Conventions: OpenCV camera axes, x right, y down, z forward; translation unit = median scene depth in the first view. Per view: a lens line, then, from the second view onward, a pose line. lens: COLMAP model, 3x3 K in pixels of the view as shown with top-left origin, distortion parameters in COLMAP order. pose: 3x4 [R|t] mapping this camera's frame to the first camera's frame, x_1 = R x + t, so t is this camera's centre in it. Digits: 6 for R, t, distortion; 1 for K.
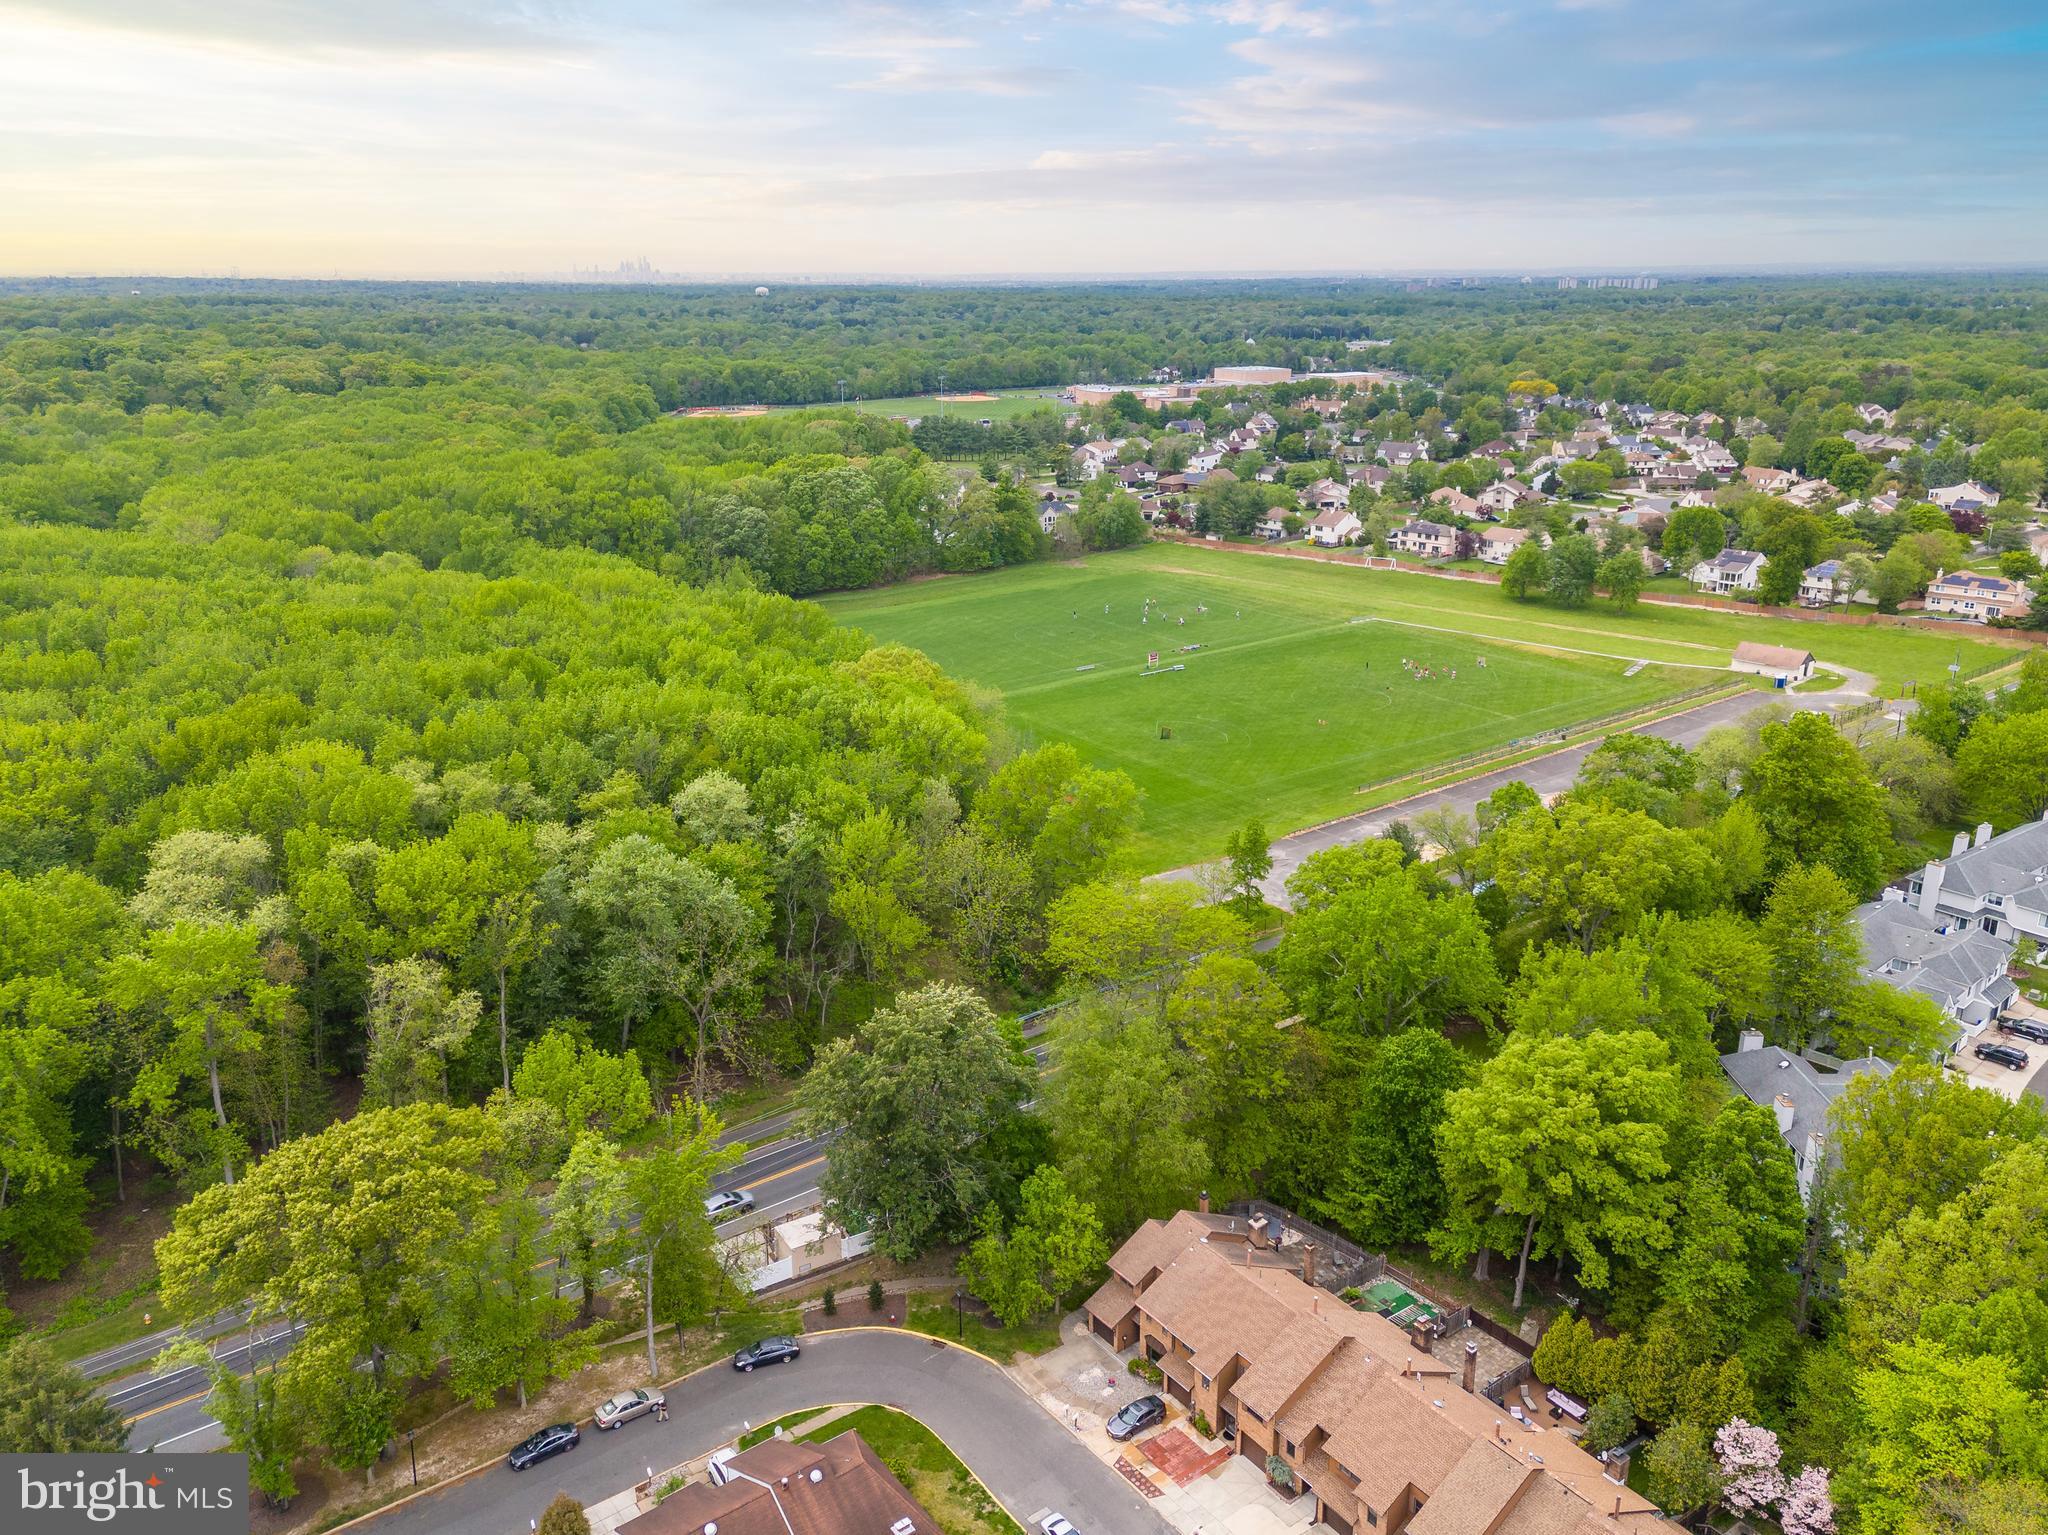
lens RADIAL K [[1555.8, 0, 1024.0], [0, 1555.8, 767.5], [0, 0, 1]] dist [0.127101, -0.118963]
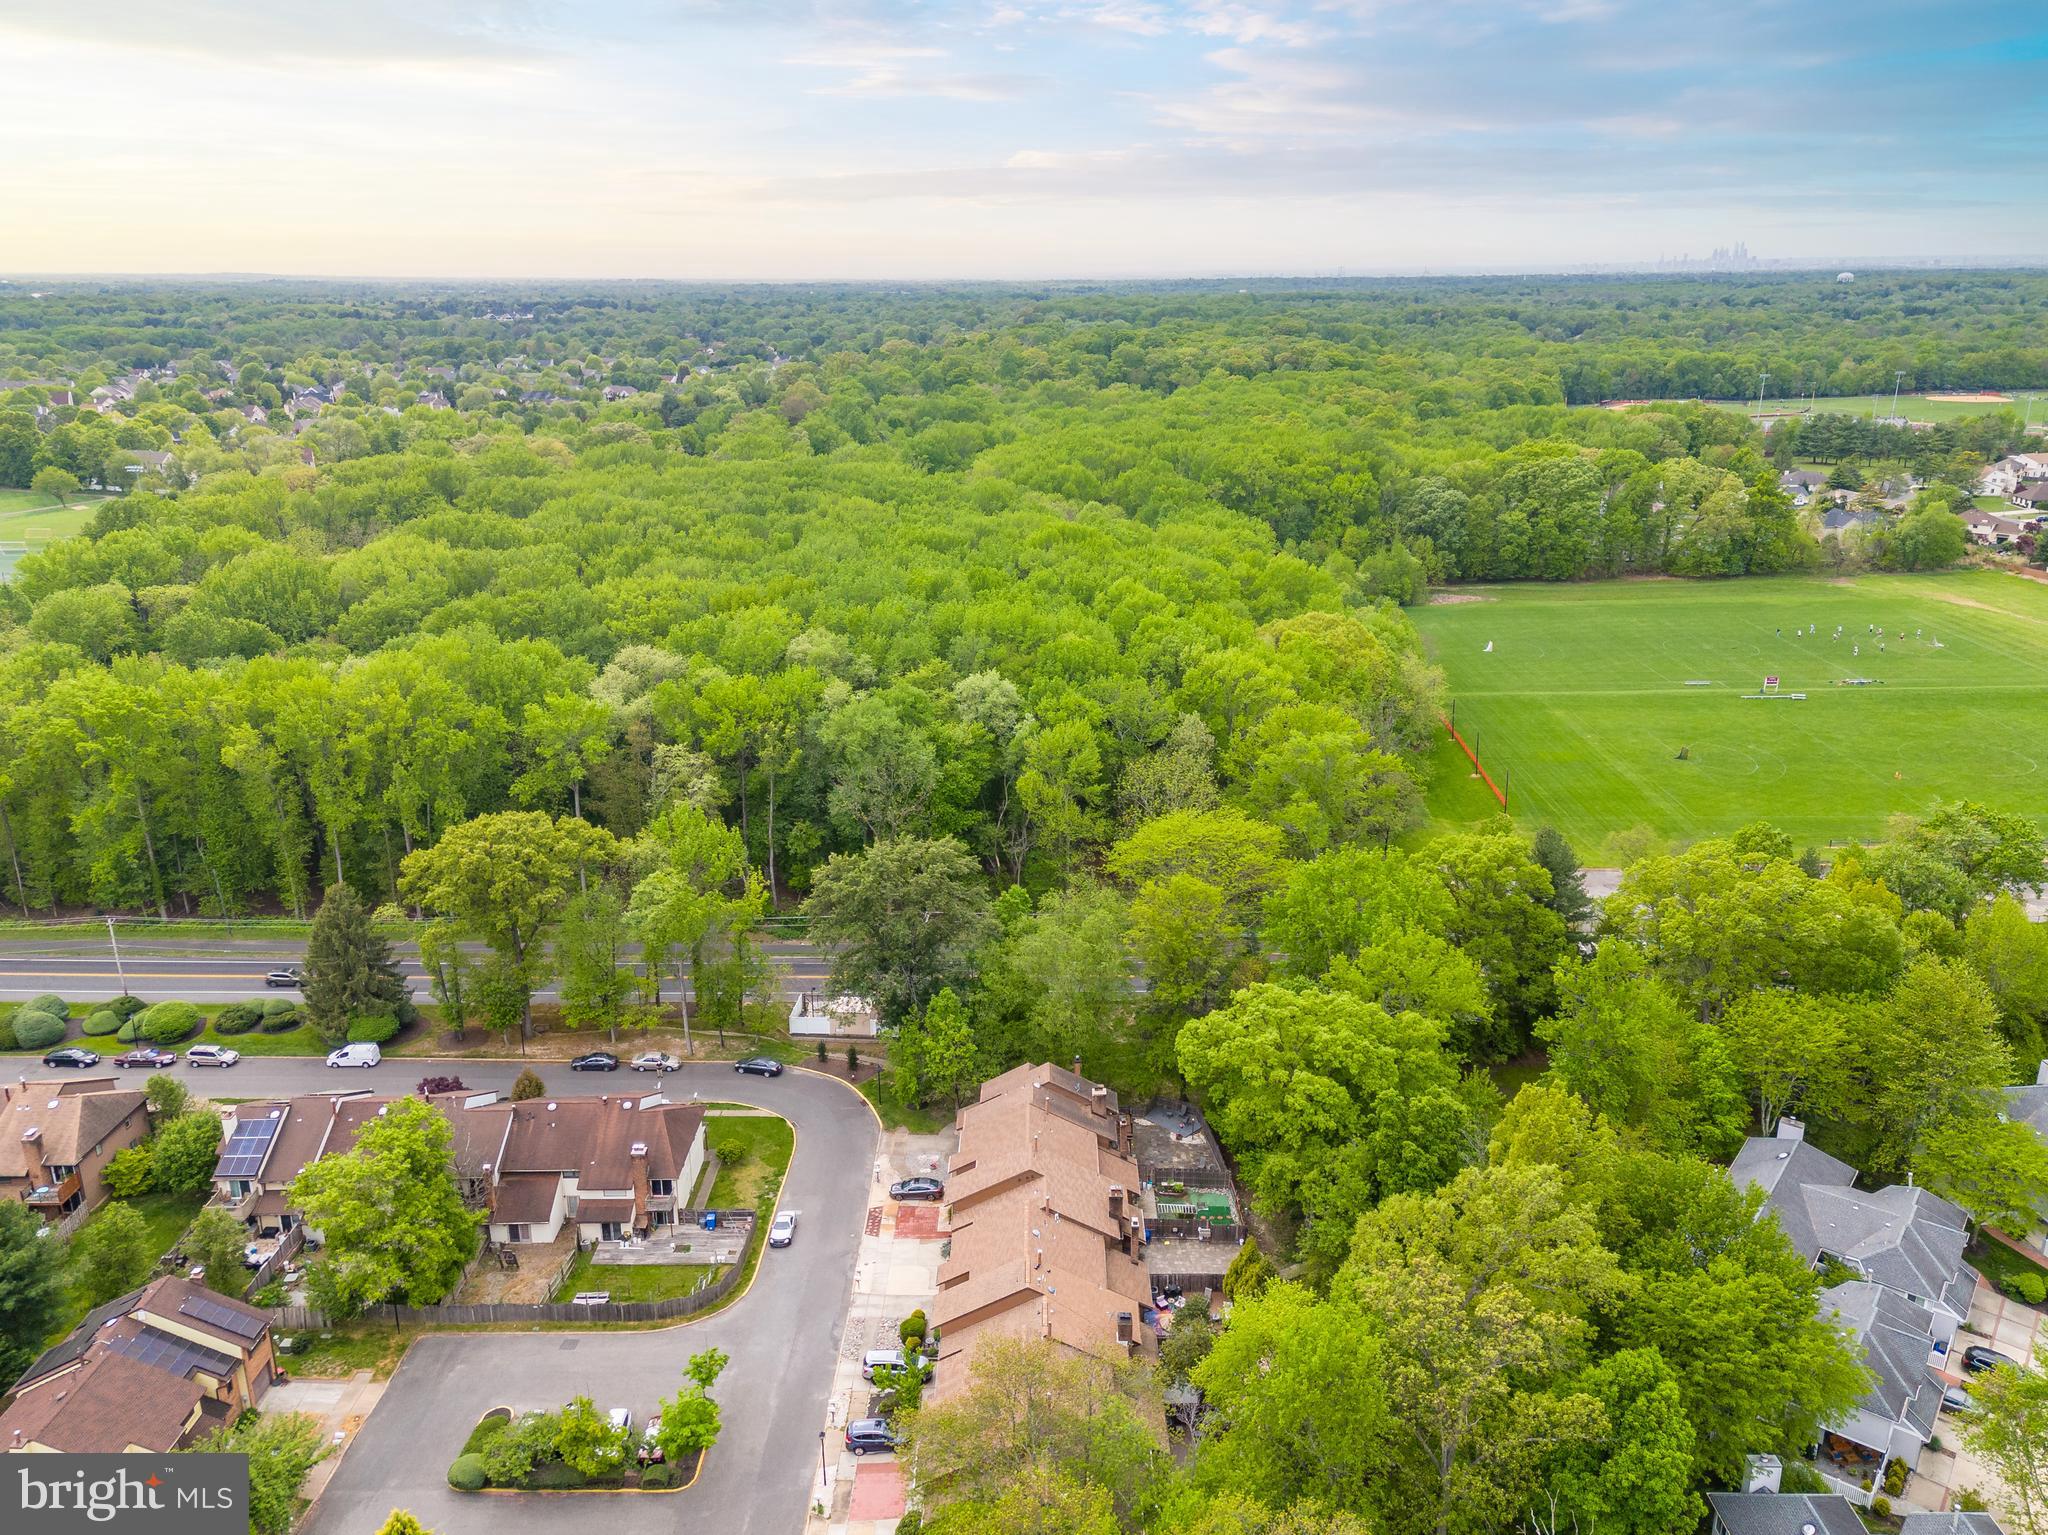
lens RADIAL K [[1555.8, 0, 1024.0], [0, 1555.8, 767.5], [0, 0, 1]] dist [0.127101, -0.118963]
pose [[0.794375, 0.182341, -0.579414, 0.617746], [-0.180026, 0.981698, 0.062125, -0.003269], [0.580137, 0.054959, 0.812662, 0.025367]]
